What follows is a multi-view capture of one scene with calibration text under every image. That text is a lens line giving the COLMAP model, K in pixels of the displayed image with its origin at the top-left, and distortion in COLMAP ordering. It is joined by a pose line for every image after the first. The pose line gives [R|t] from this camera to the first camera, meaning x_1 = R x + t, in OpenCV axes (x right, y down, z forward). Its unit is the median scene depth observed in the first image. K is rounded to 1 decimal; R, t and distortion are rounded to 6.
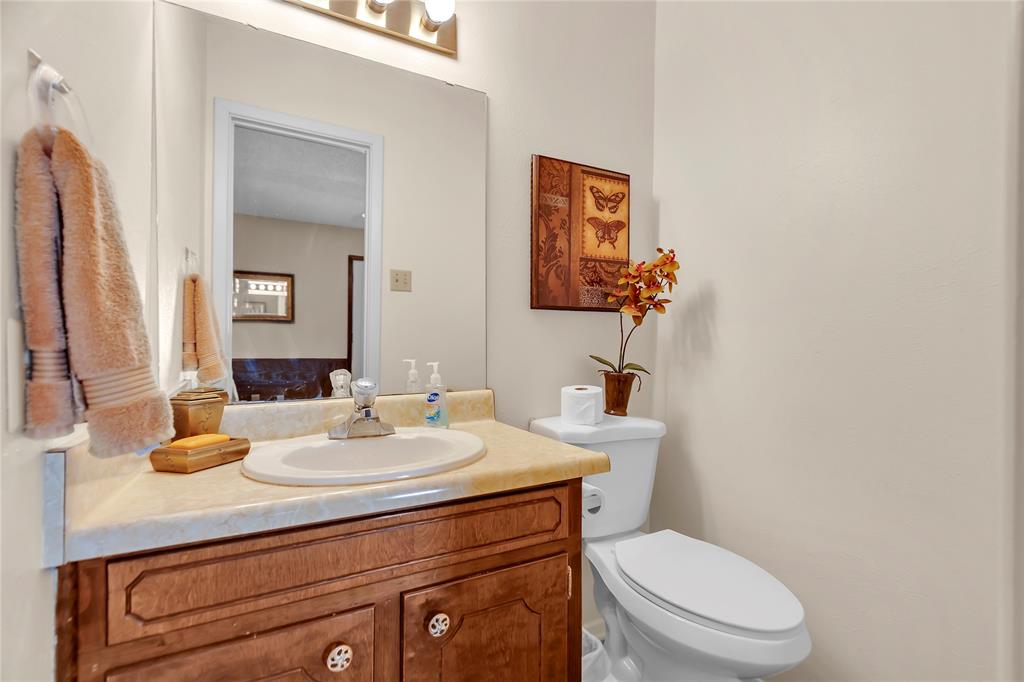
lens RADIAL K [[472.9, 0, 515.9], [0, 472.9, 340.1], [0, 0, 1]] dist [0.008968, -0.000120]
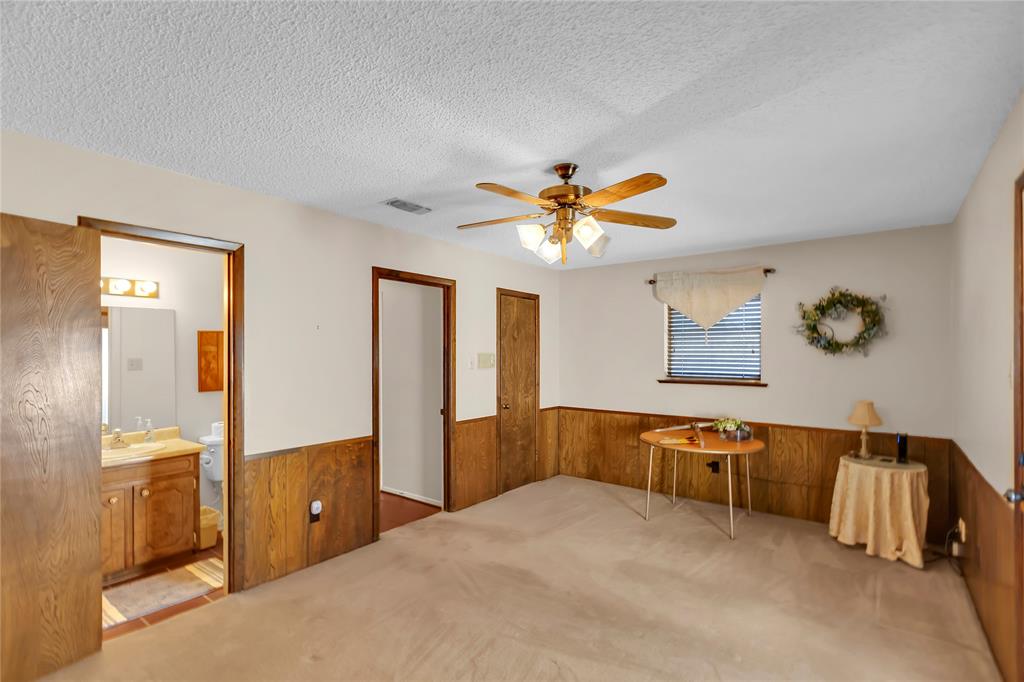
lens RADIAL K [[472.9, 0, 507.0], [0, 472.9, 351.1], [0, 0, 1]] dist [0.008968, -0.000120]
pose [[0.914598, -0.013164, 0.404150, 0.657116], [0.010987, 0.999910, 0.007704, -0.367668], [-0.404215, -0.002606, 0.914660, -2.495212]]
